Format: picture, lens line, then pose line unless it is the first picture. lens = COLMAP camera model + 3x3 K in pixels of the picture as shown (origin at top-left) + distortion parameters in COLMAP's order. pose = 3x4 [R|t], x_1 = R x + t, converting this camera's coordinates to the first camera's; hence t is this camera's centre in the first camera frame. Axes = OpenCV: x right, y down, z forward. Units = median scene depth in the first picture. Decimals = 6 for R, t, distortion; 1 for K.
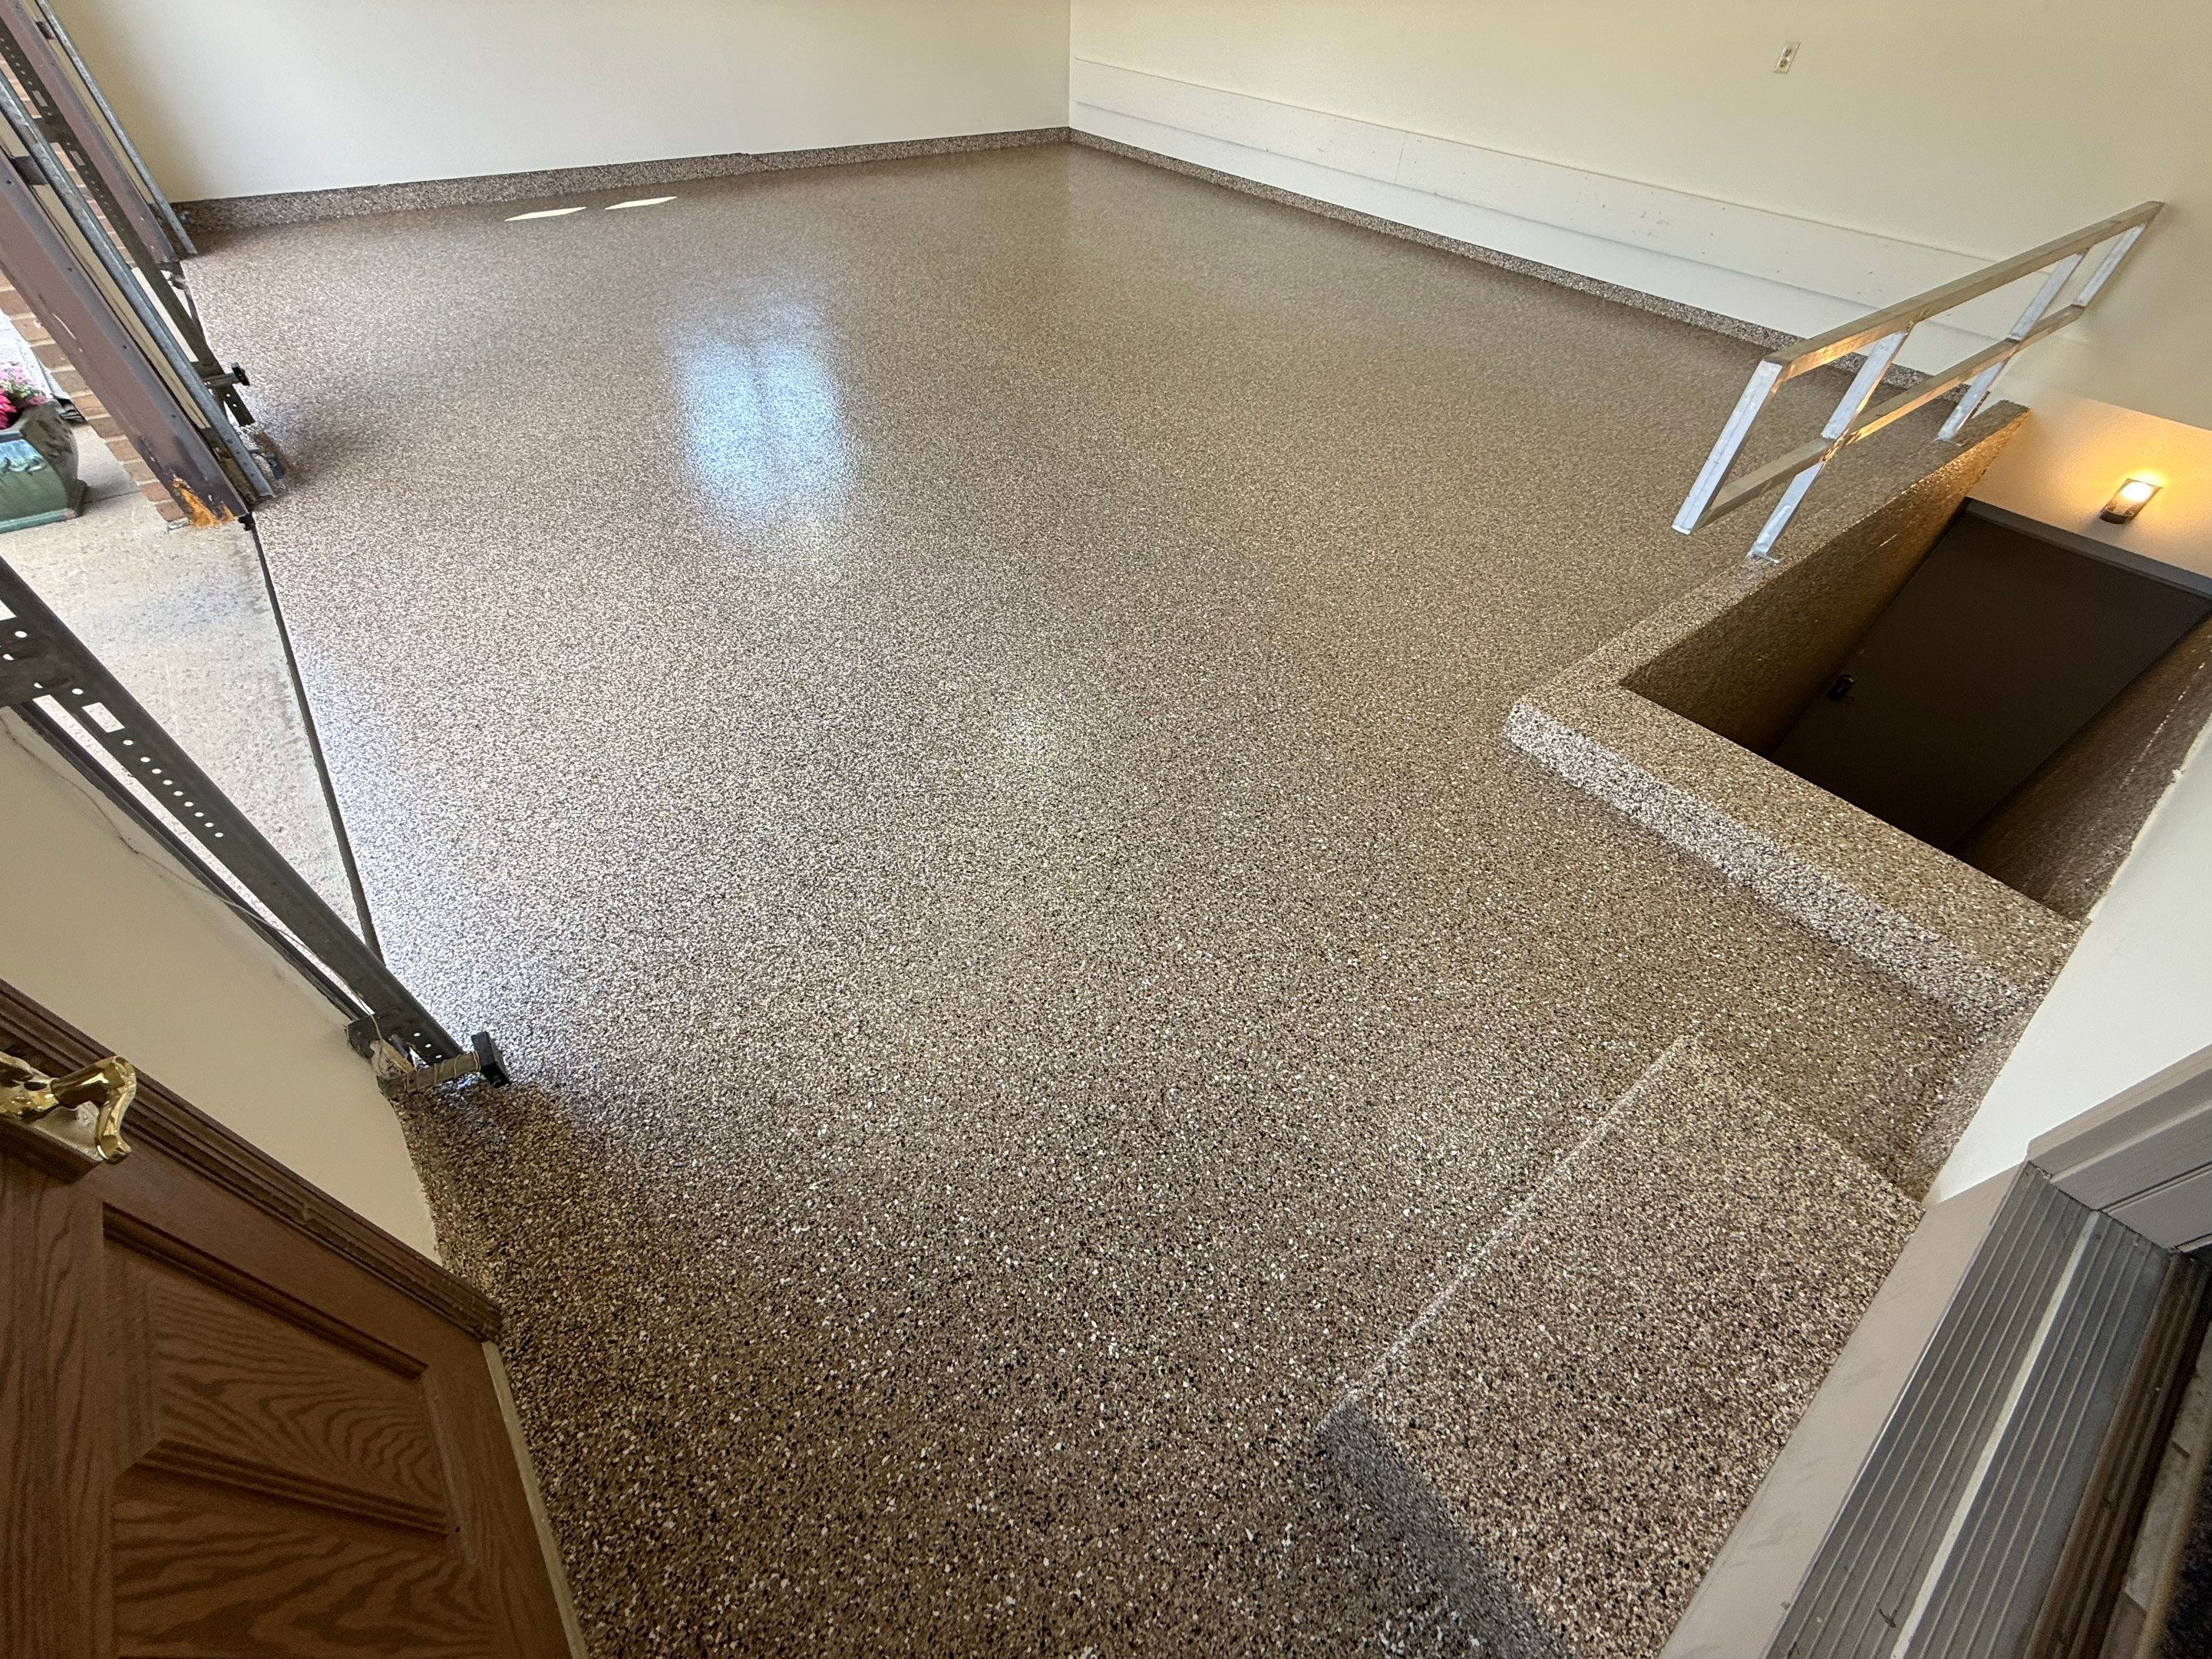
lens RADIAL K [[893.2, 0, 1106.0], [0, 893.2, 829.5], [0, 0, 1]] dist [0.006432, 0.000012]
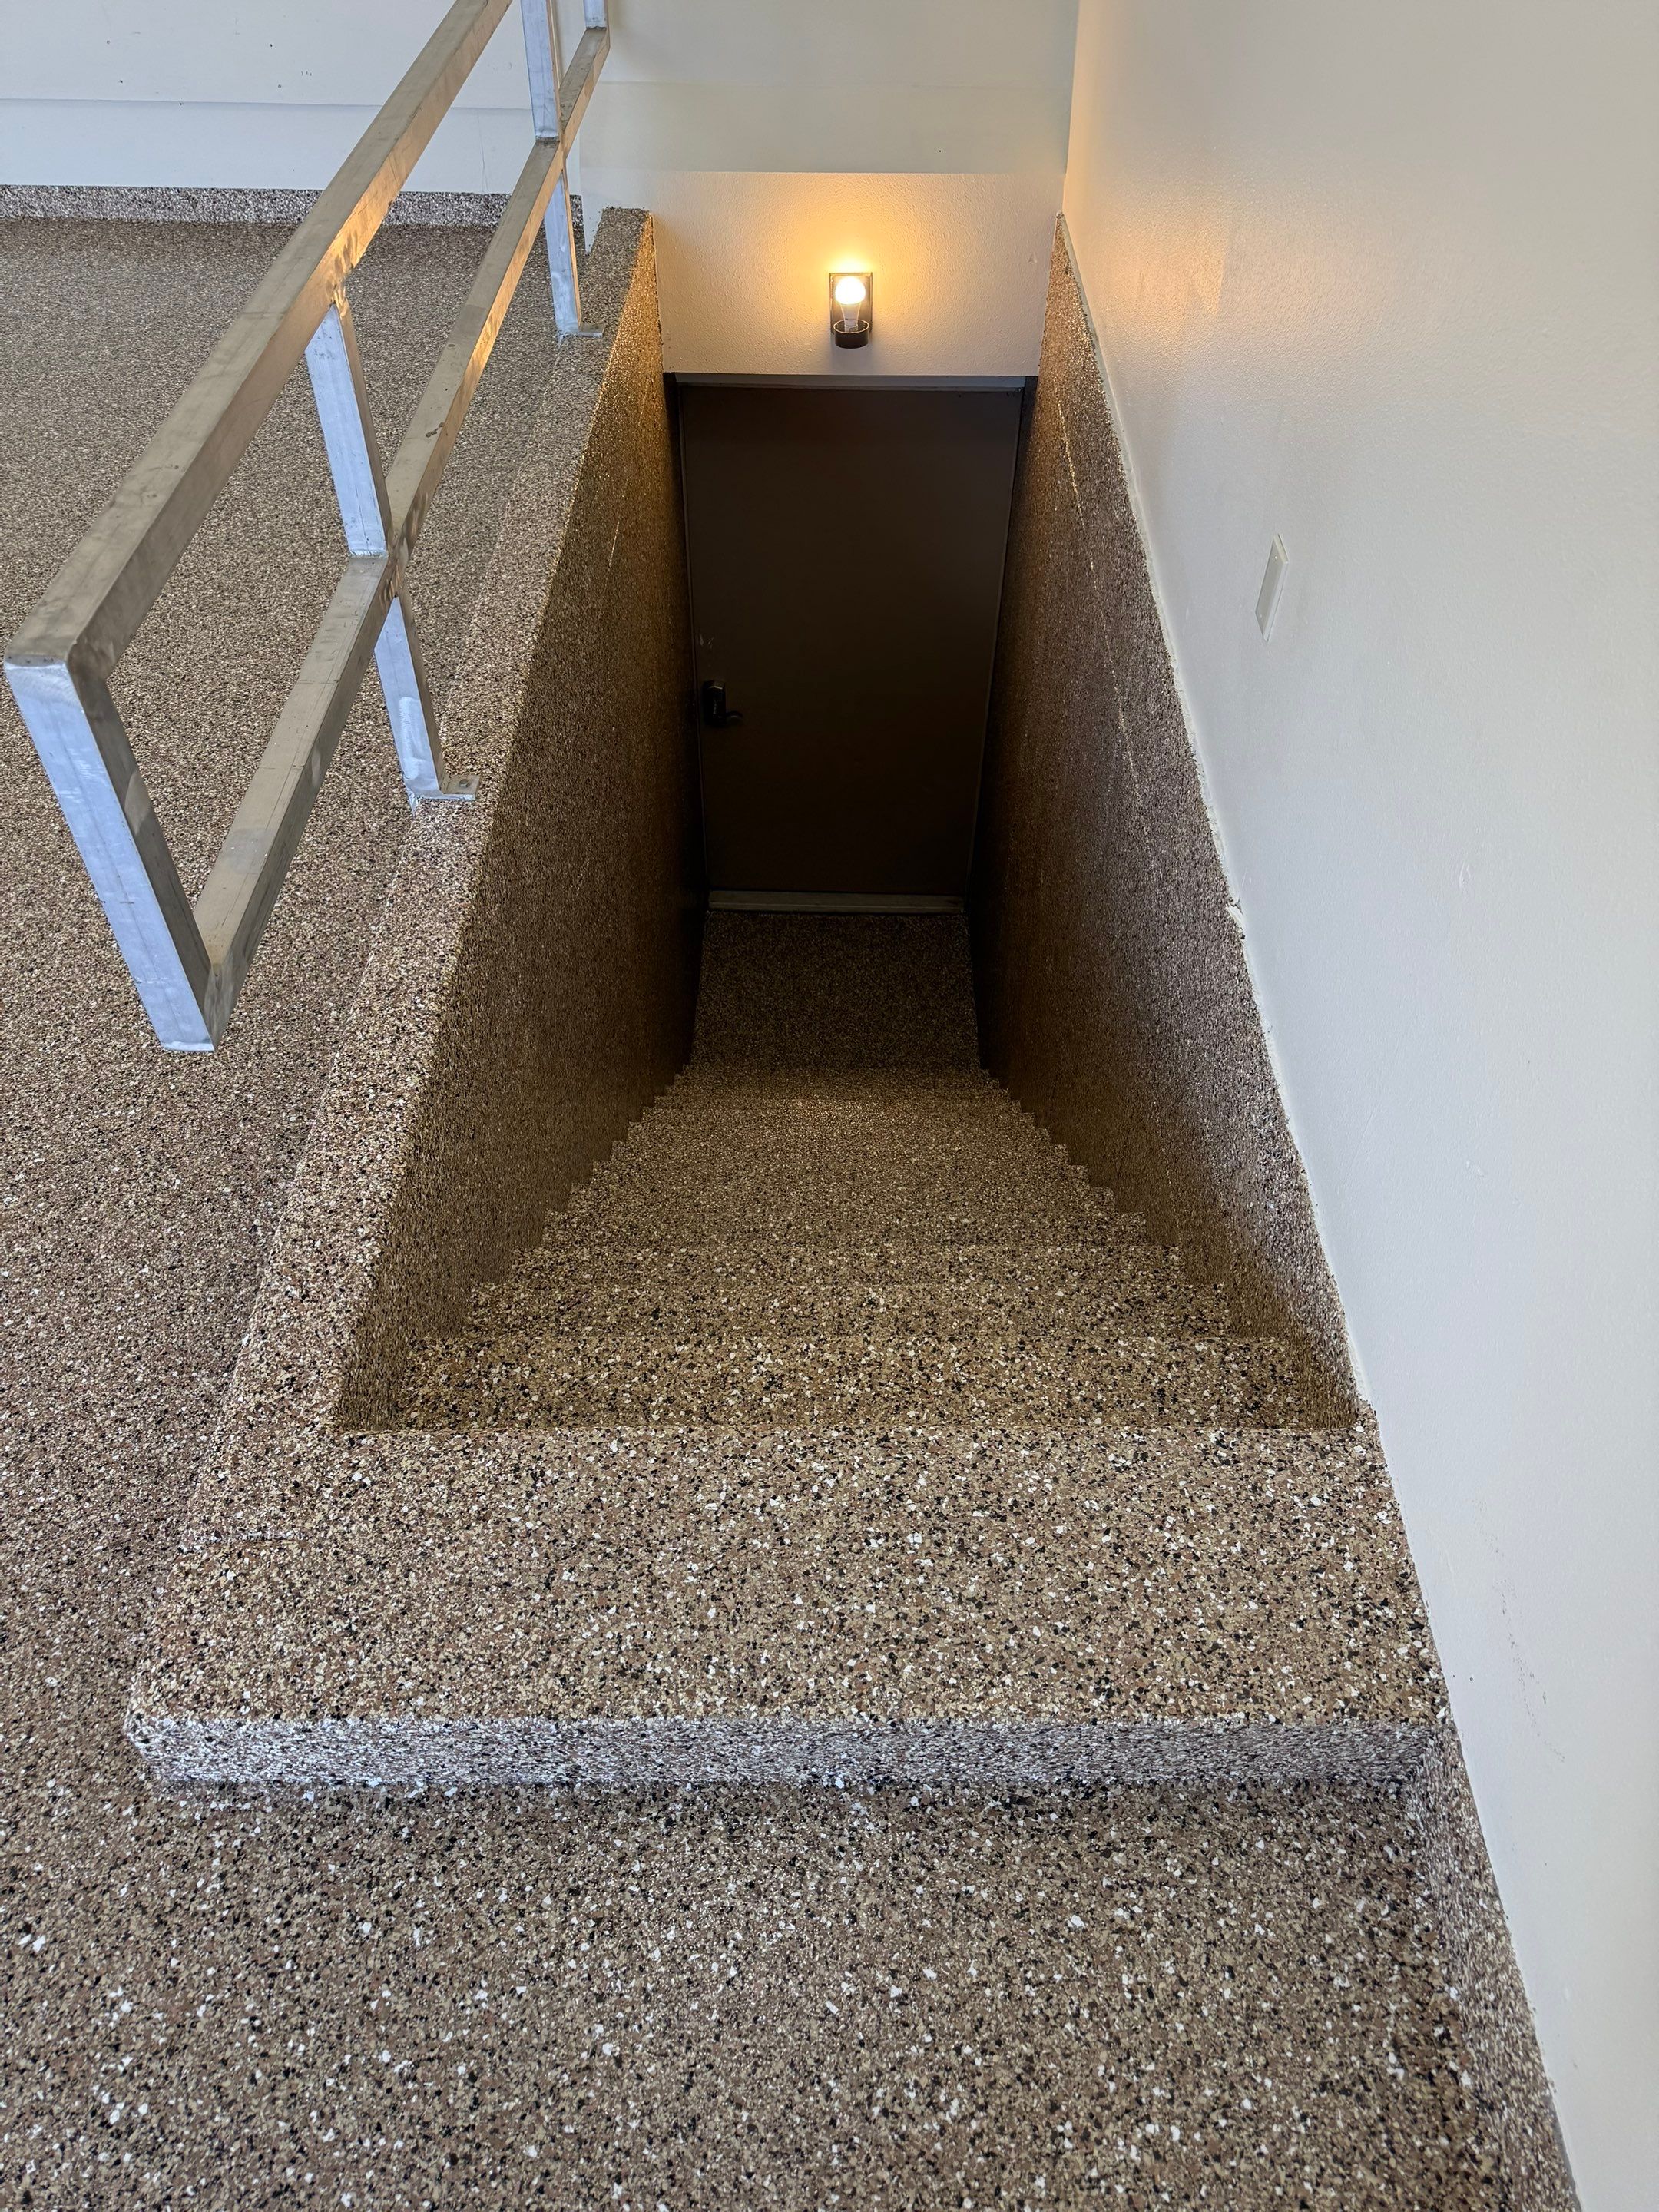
lens RADIAL K [[1576.9, 0, 829.5], [0, 1576.9, 1106.0], [0, 0, 1]] dist [0.054590, -0.071354]
pose [[0.630286, -0.592037, 0.502227, 0.395930], [0.573761, 0.791004, 0.212393, -0.256449], [-0.523008, 0.154290, 0.838246, 0.282043]]
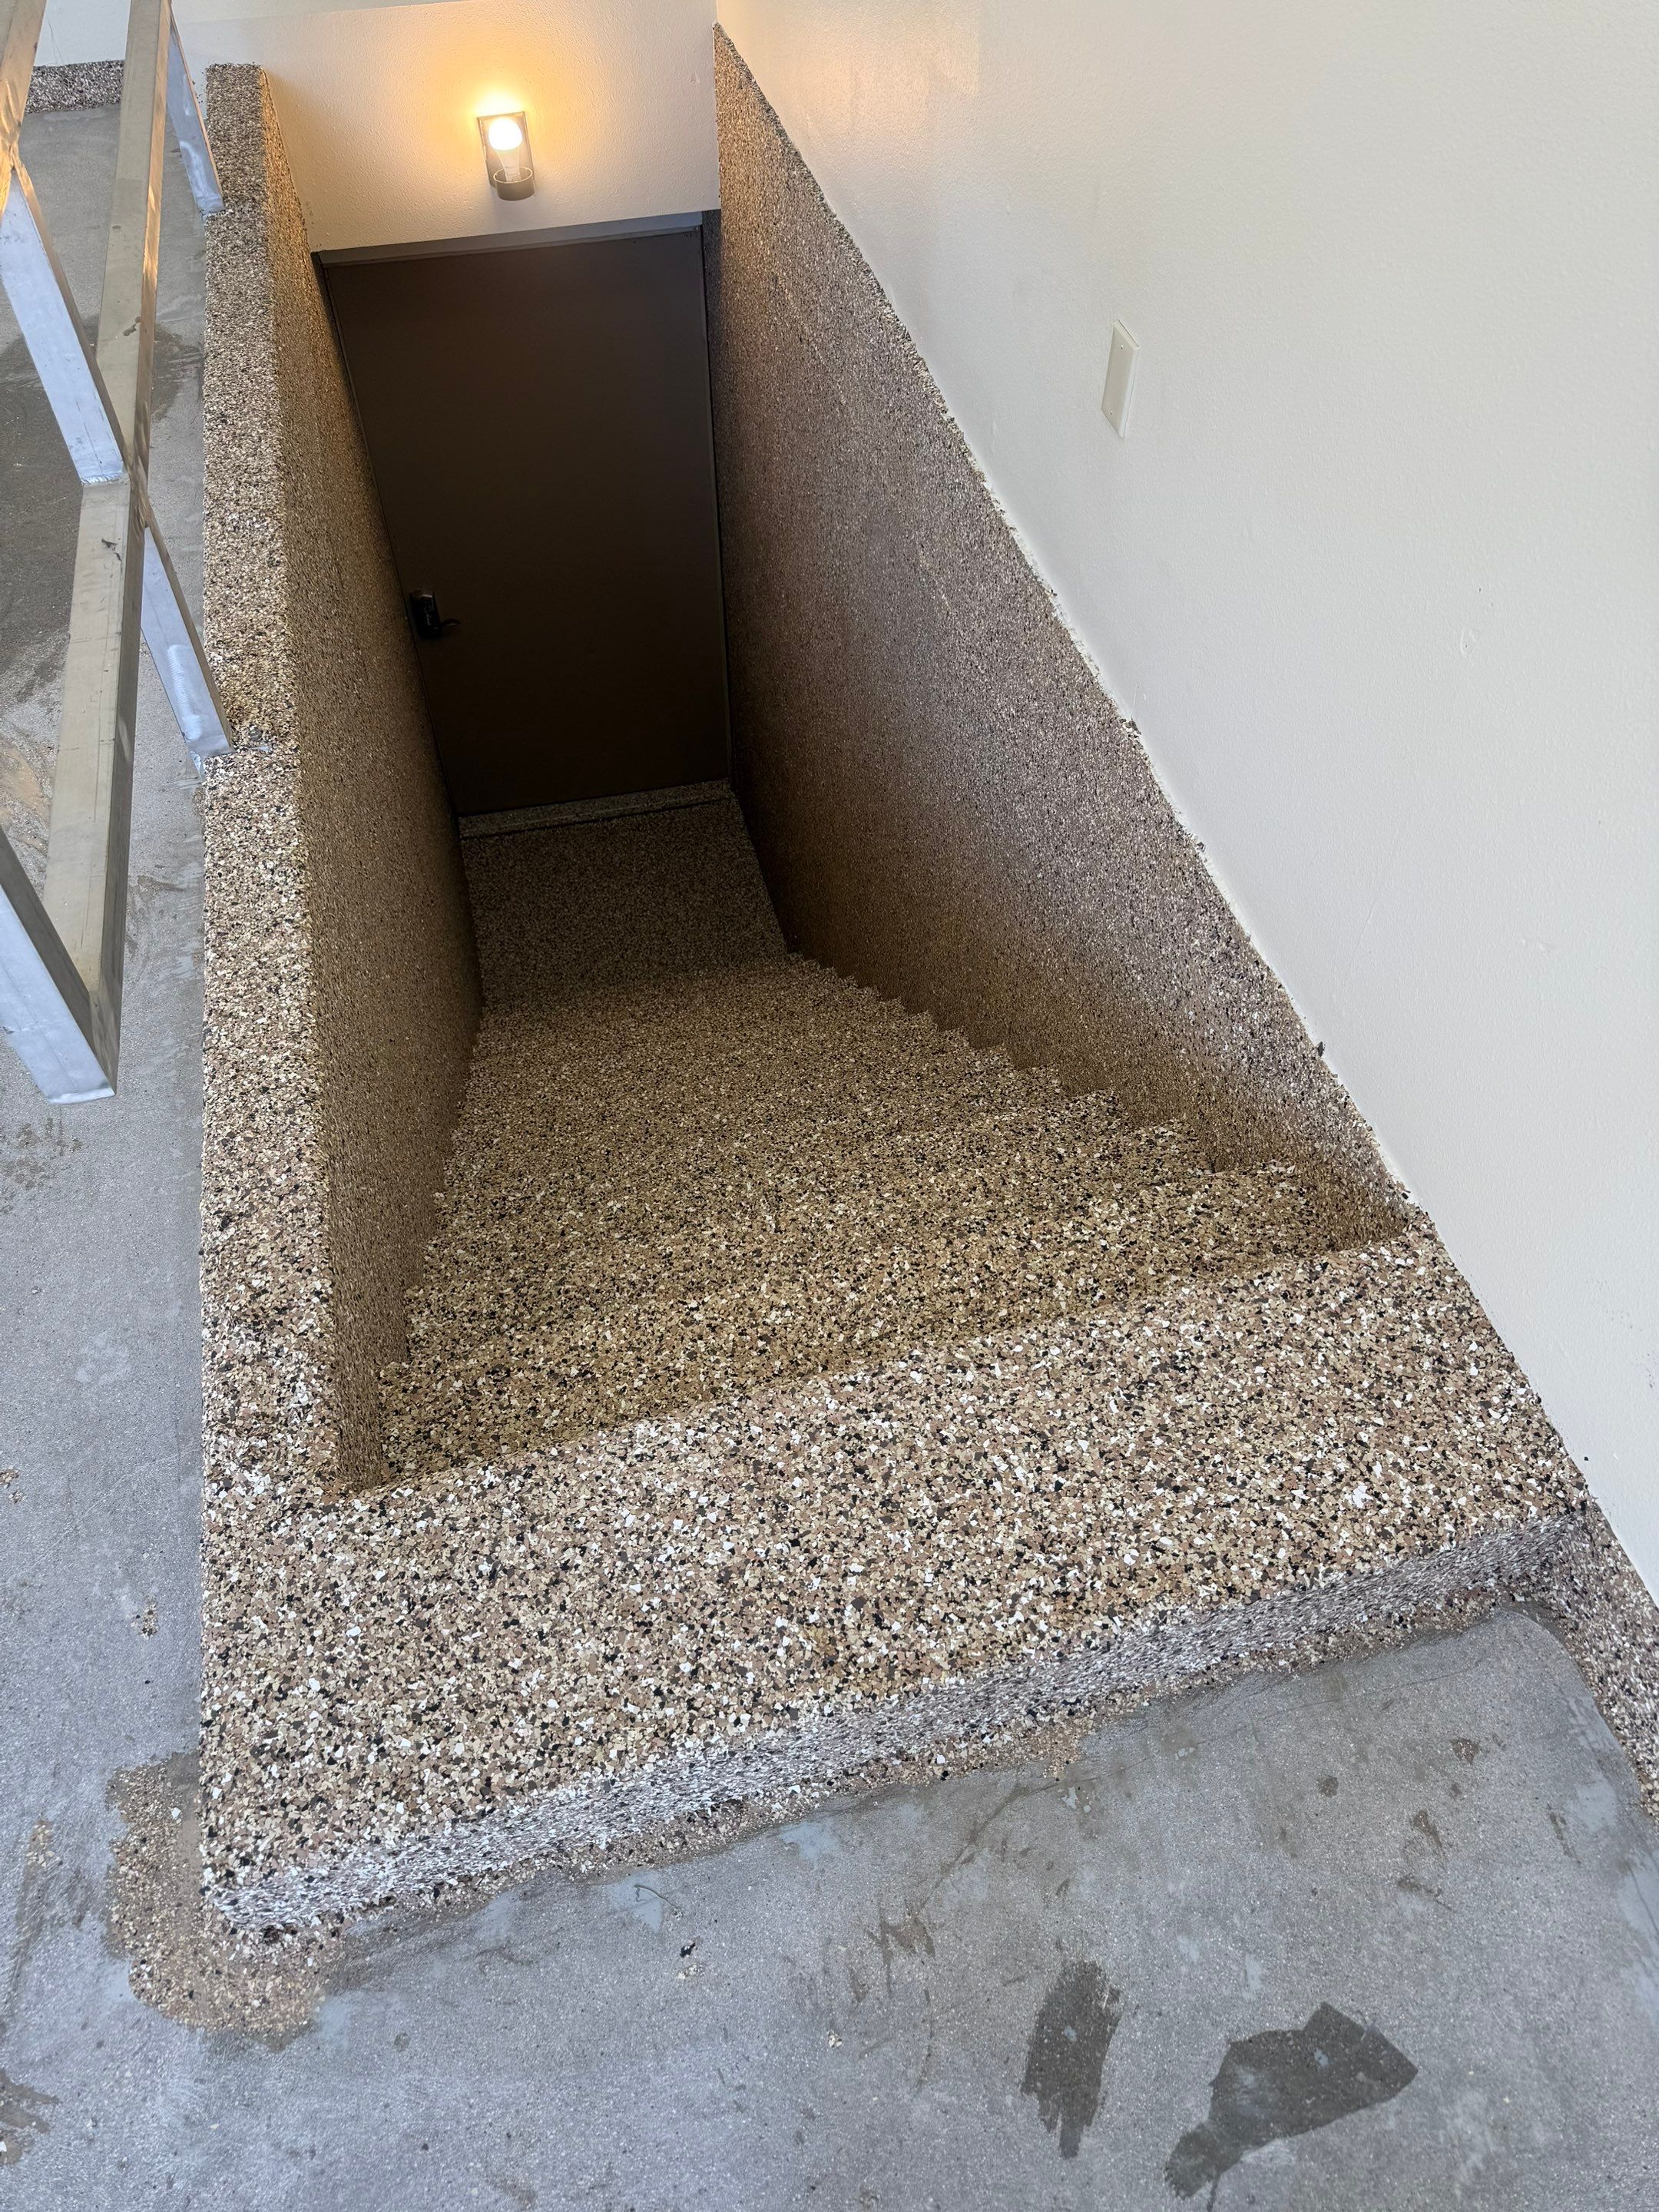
lens RADIAL K [[1593.9, 0, 869.3], [0, 1593.9, 1101.5], [0, 0, 1]] dist [0.024240, -0.021805]
pose [[0.404968, -0.732627, 0.547045, 0.384804], [0.670451, 0.644746, 0.367148, -0.297542], [-0.621688, 0.218084, 0.752292, 0.368179]]
